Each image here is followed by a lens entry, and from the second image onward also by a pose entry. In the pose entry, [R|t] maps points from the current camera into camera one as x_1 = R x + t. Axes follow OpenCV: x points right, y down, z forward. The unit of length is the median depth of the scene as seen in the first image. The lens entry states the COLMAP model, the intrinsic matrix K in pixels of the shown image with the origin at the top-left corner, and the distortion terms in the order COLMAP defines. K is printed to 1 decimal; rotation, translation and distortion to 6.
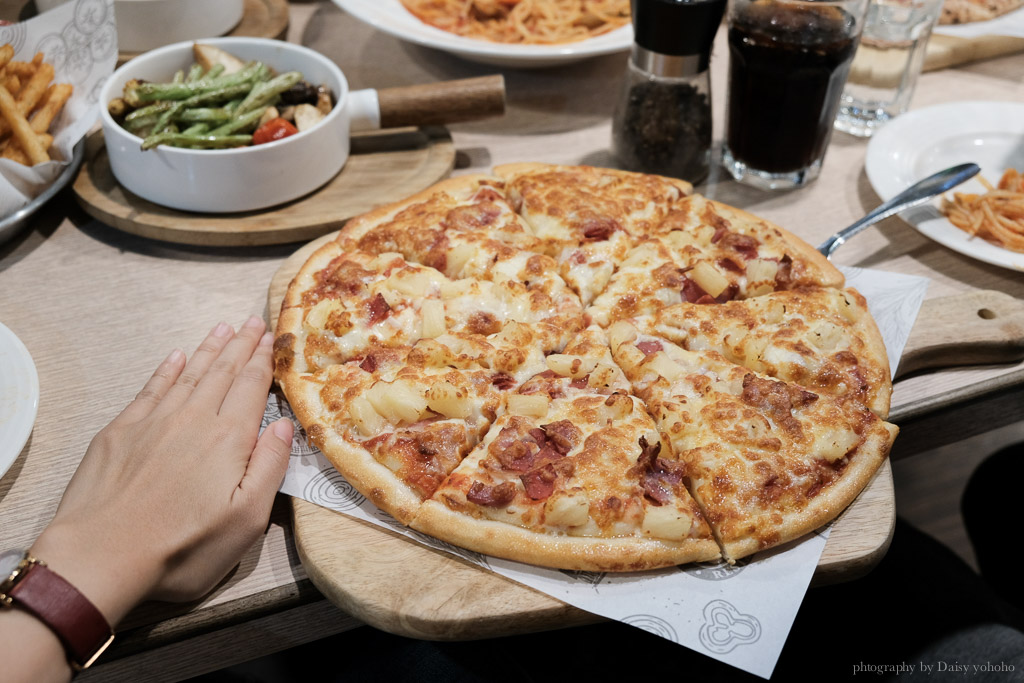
lens RADIAL K [[1303.1, 0, 507.5], [0, 1303.1, 341.0], [0, 0, 1]] dist [-0.020979, 0.000000]
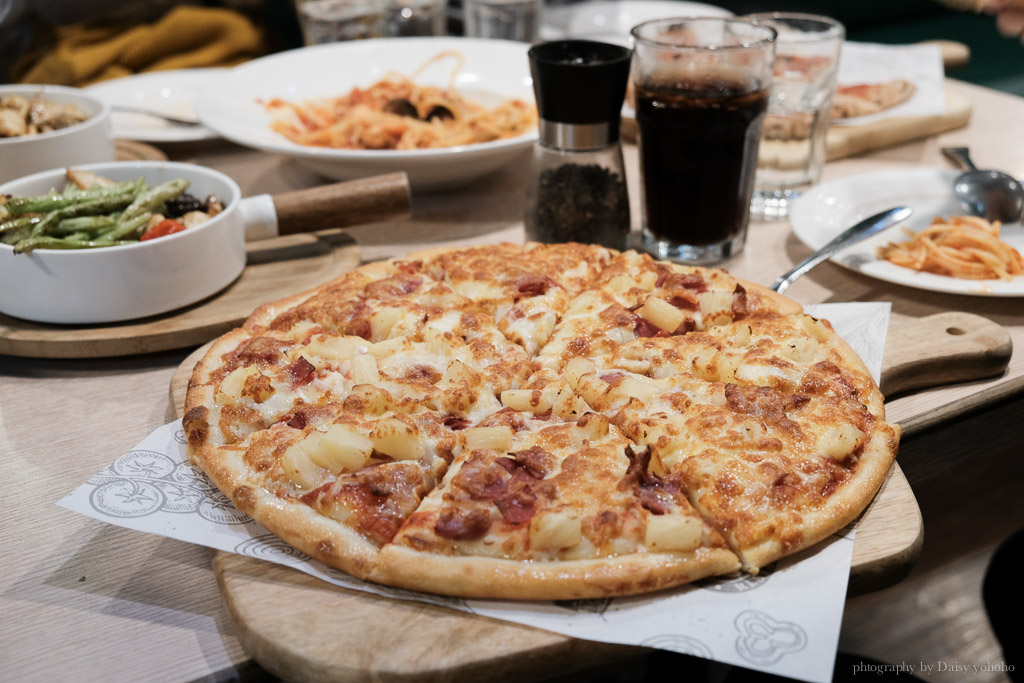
lens RADIAL K [[1303.1, 0, 510.6], [0, 1303.1, 343.2], [0, 0, 1]] dist [-0.020979, 0.000000]
pose [[0.989246, -0.096619, 0.109802, -0.054337], [0.118550, 0.969377, -0.215068, 0.162025], [-0.085659, 0.225773, 0.970407, 0.134308]]
